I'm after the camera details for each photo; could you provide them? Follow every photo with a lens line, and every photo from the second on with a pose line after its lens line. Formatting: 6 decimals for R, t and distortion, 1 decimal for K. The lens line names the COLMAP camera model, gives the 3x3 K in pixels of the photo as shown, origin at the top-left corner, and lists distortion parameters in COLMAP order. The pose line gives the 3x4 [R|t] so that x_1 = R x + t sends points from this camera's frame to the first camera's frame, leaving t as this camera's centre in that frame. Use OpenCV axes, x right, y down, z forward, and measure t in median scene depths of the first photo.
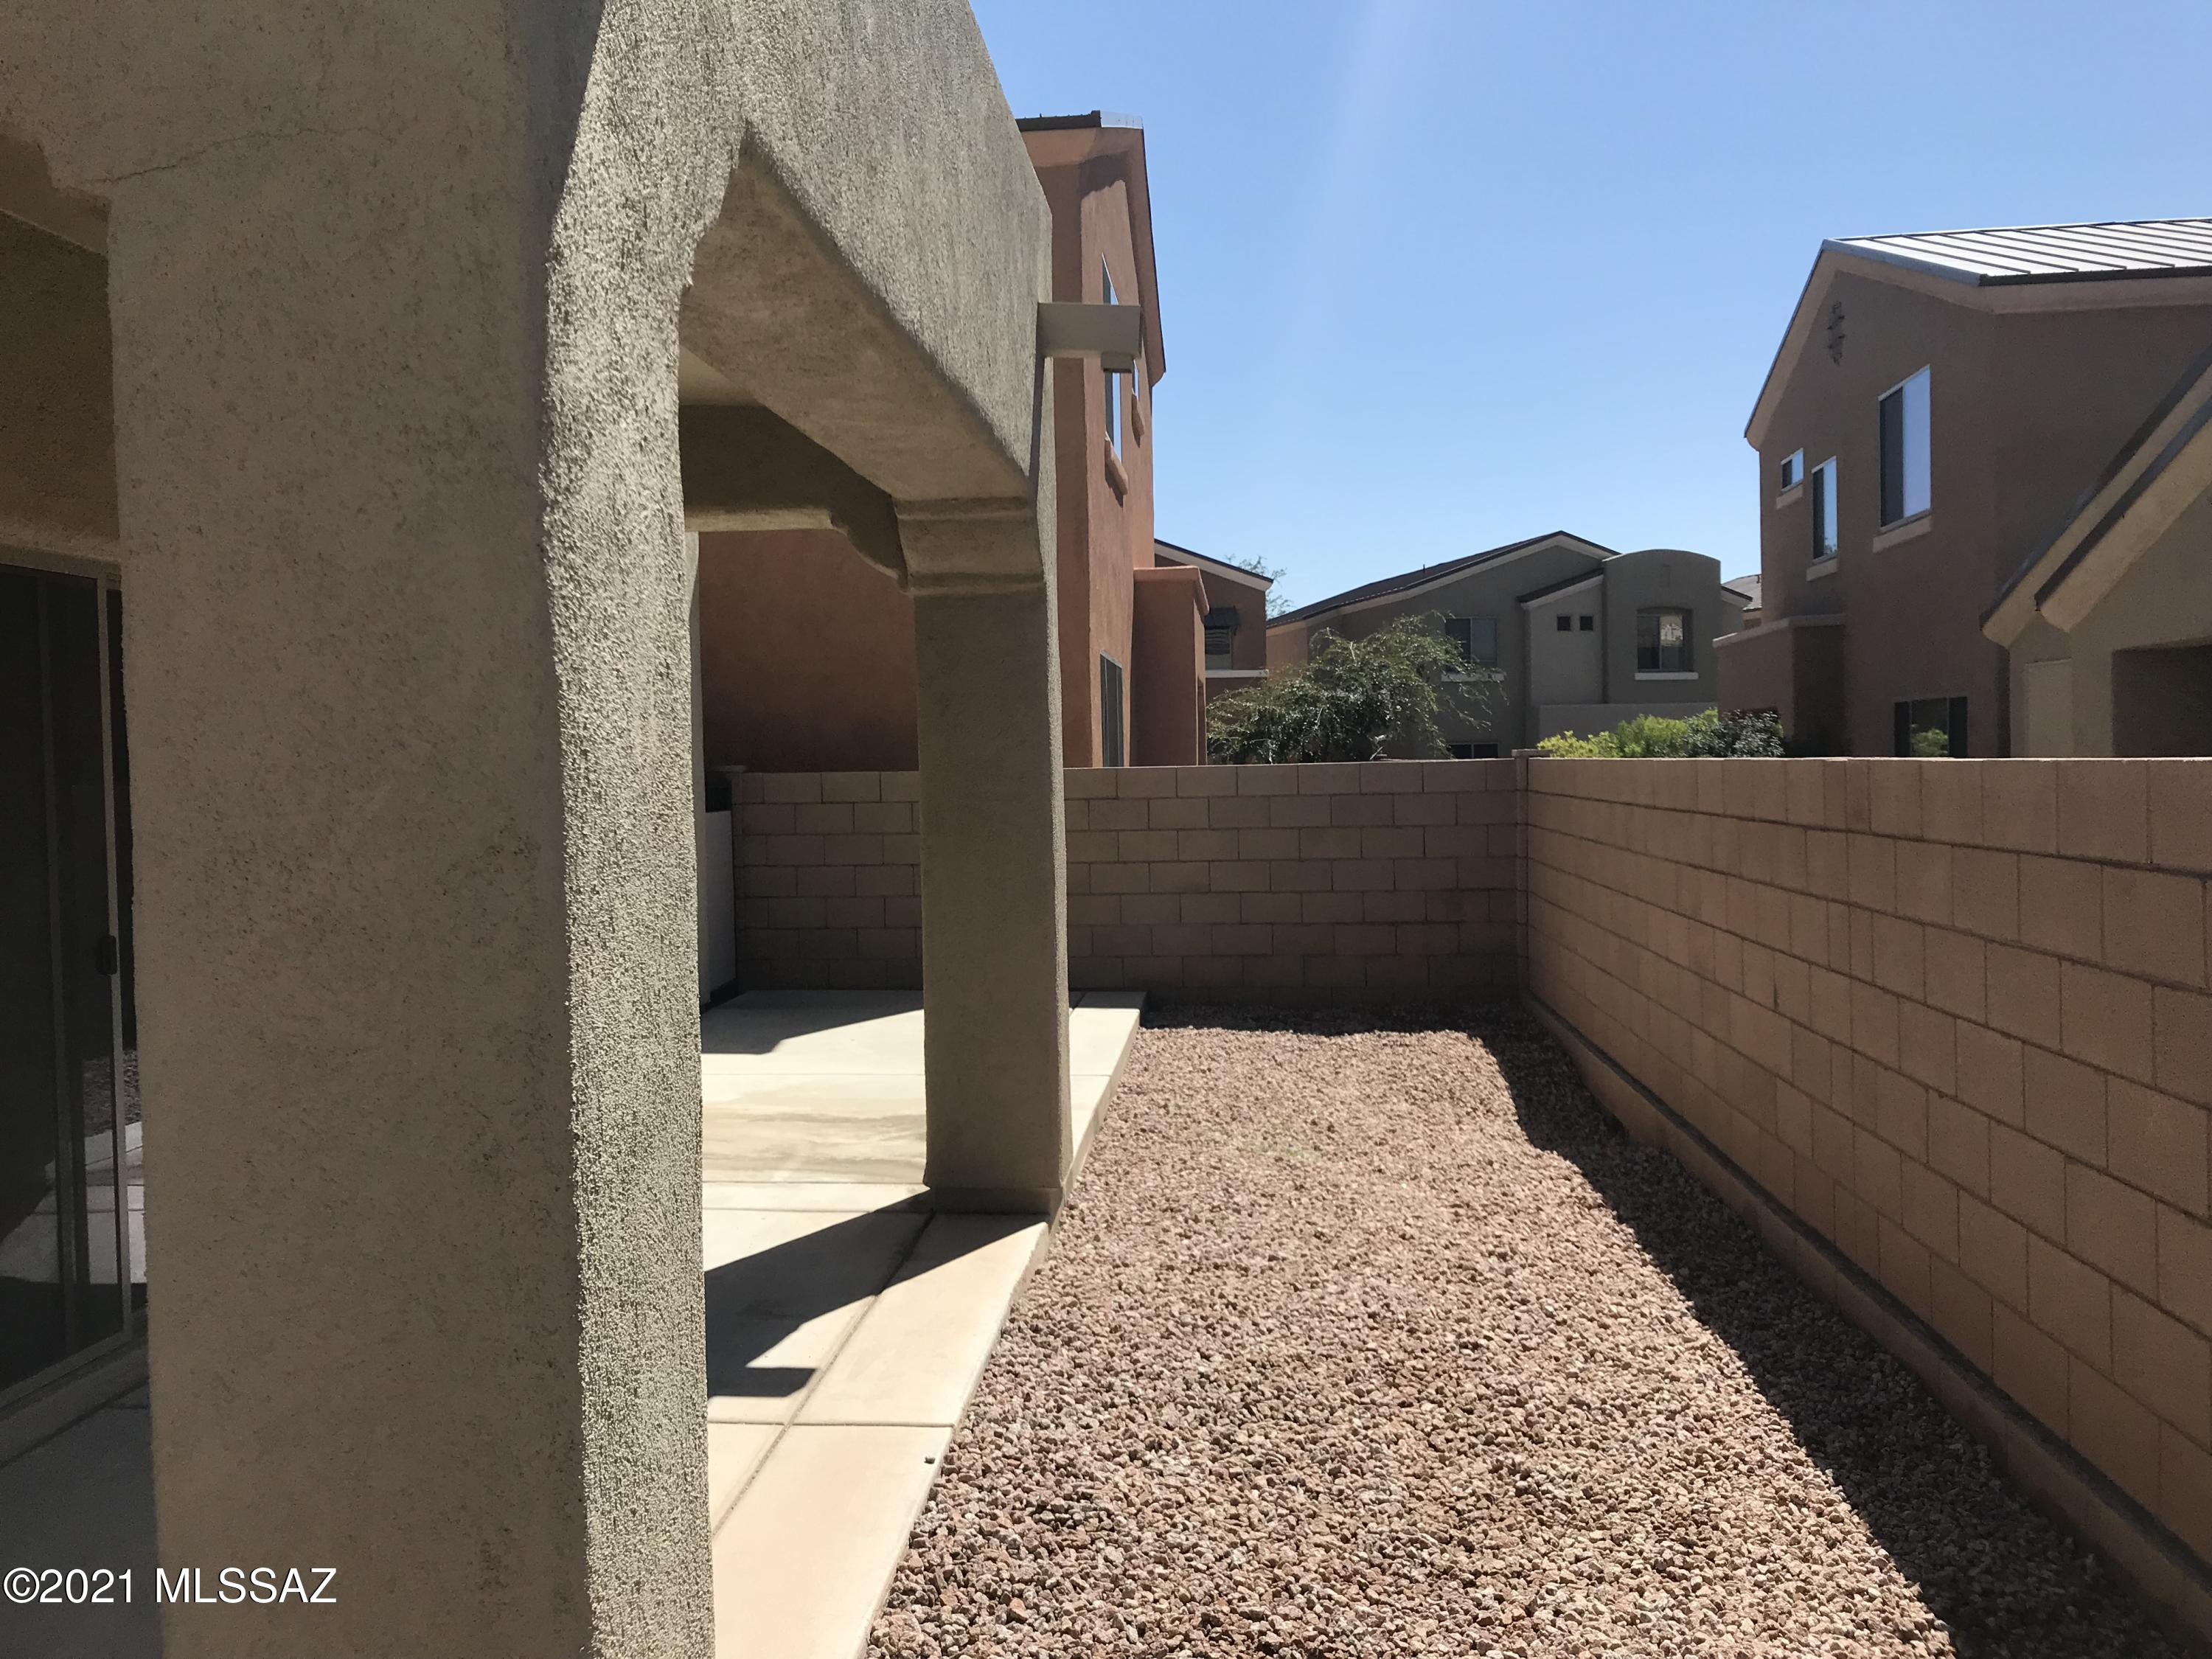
lens RADIAL K [[1823.5, 0, 1106.0], [0, 1823.5, 829.5], [0, 0, 1]] dist [0.058956, -0.080558]
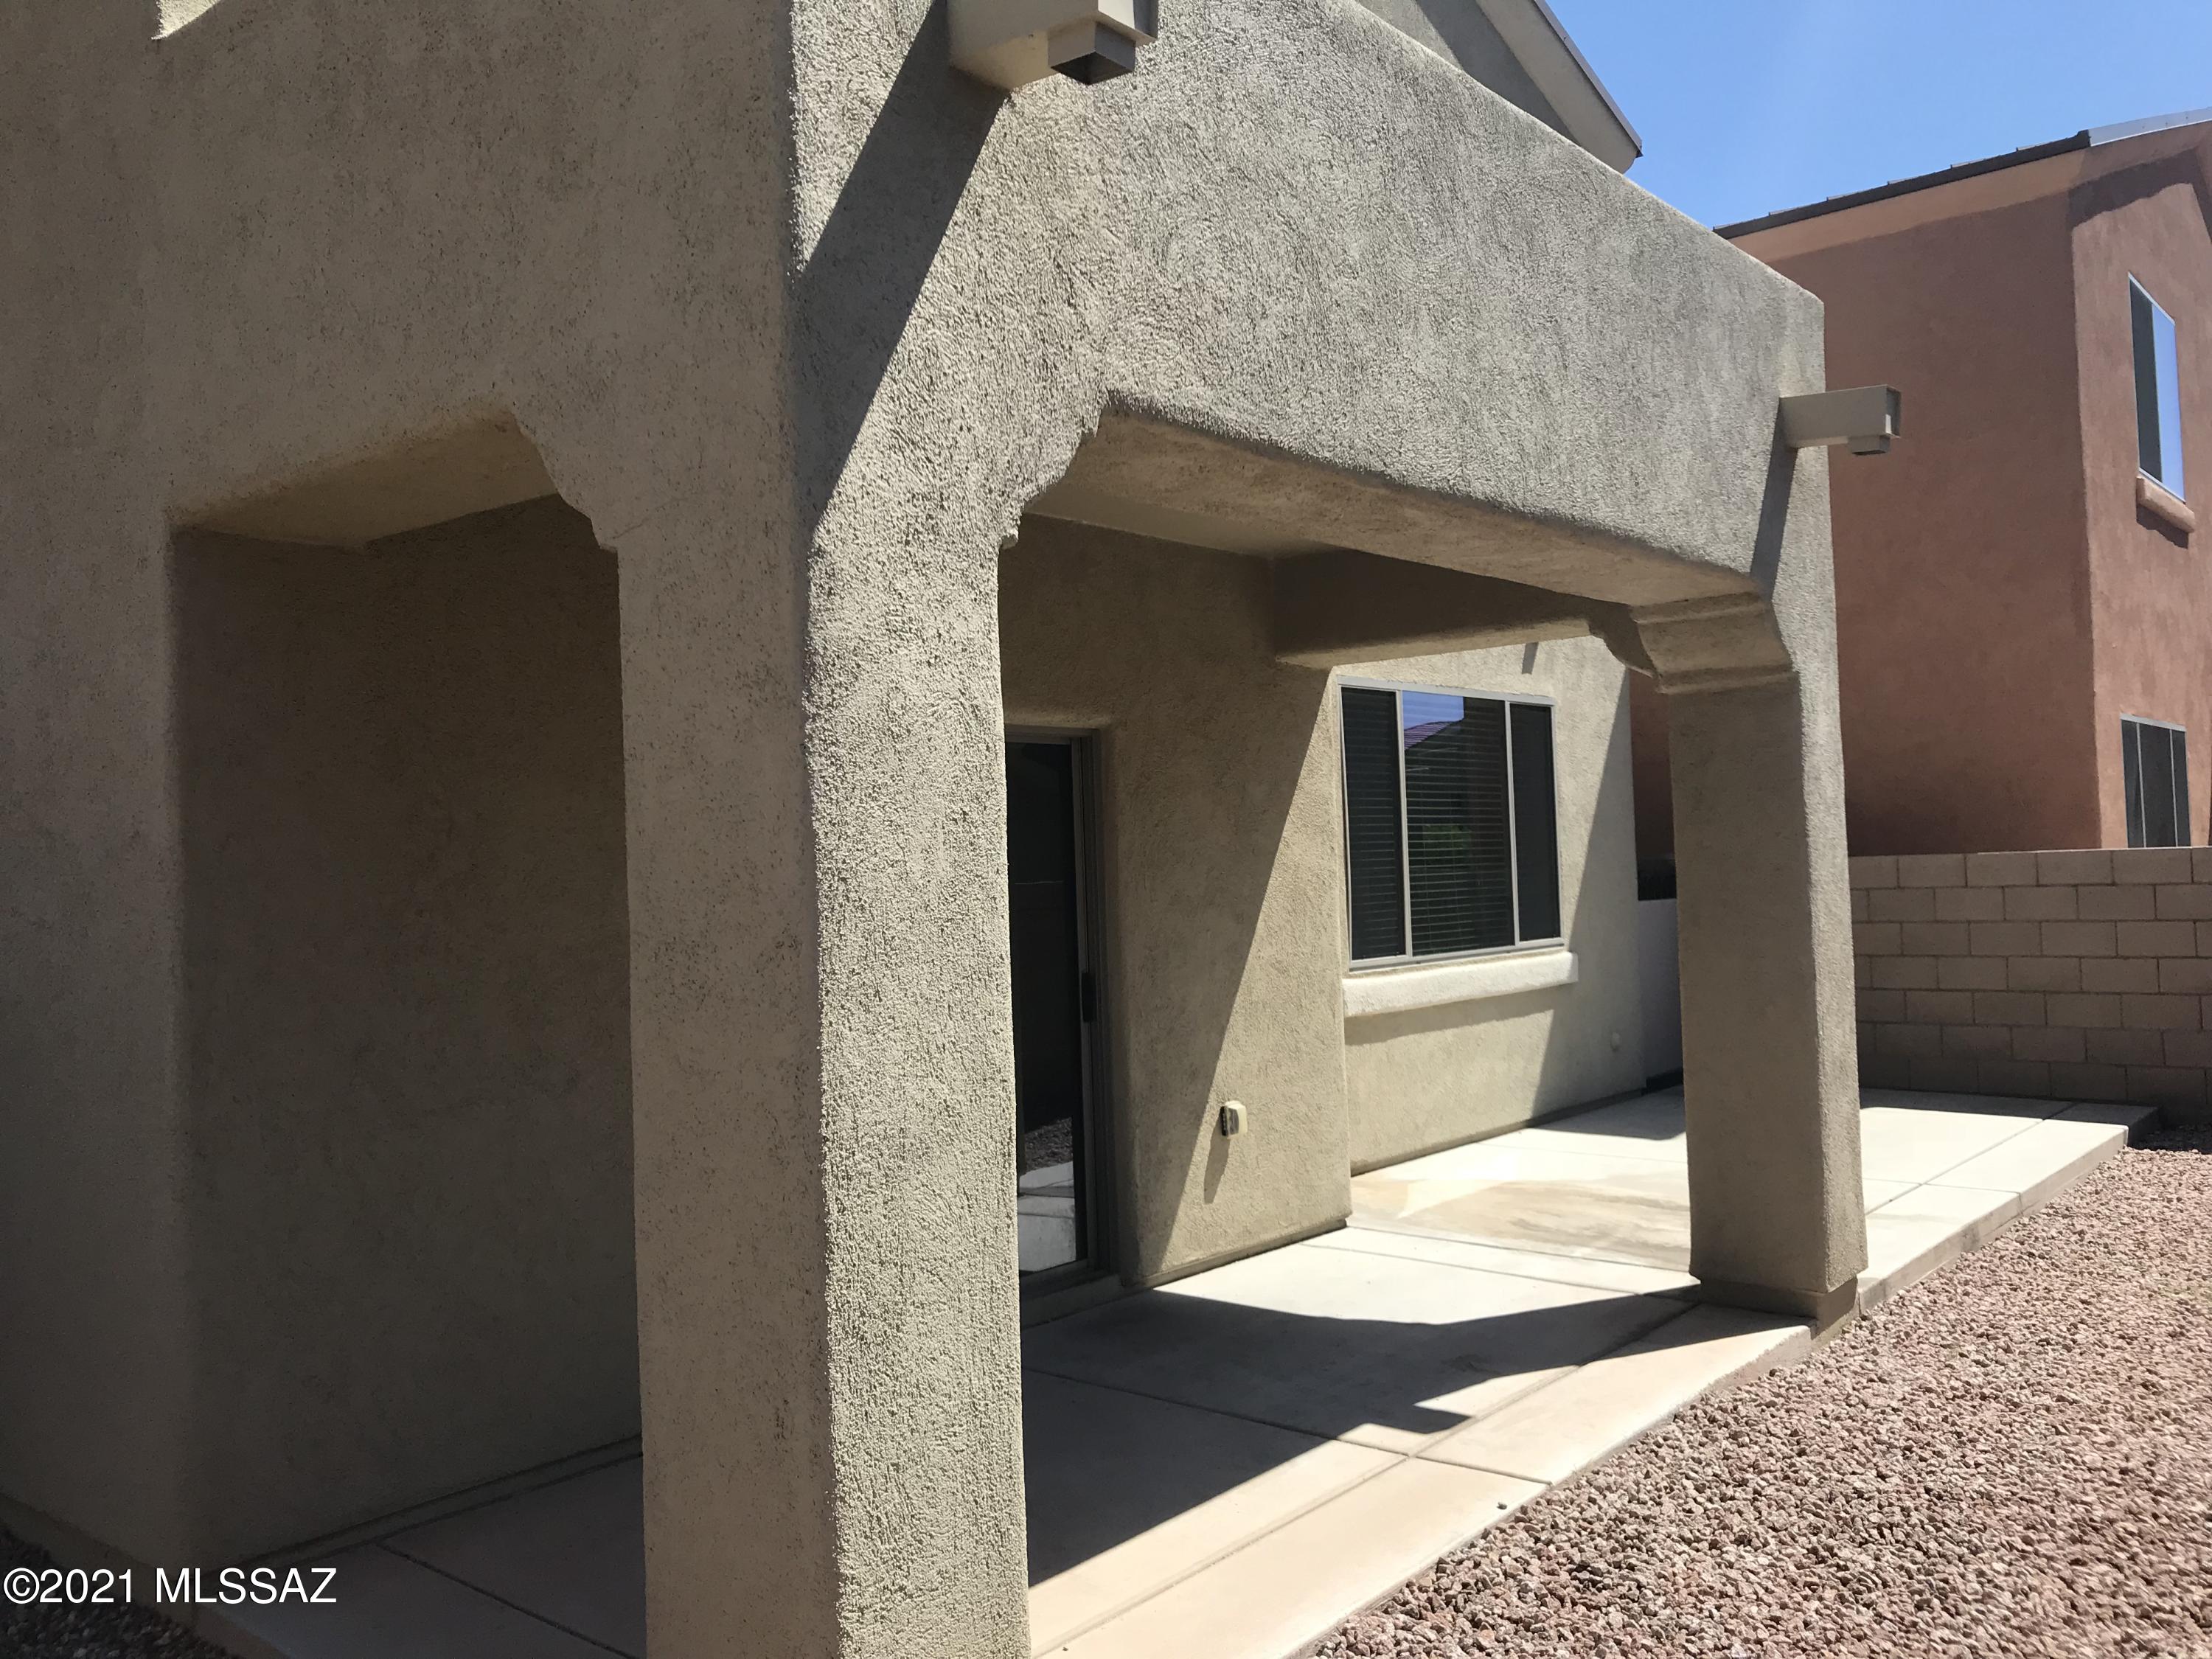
lens RADIAL K [[1774.8, 0, 1107.1], [0, 1774.8, 845.5], [0, 0, 1]] dist [0.146559, -0.085288]
pose [[0.845996, -0.022415, -0.532717, 0.269773], [0.001762, 0.999228, -0.039245, -0.005001], [0.533186, 0.032263, 0.845383, -0.044023]]
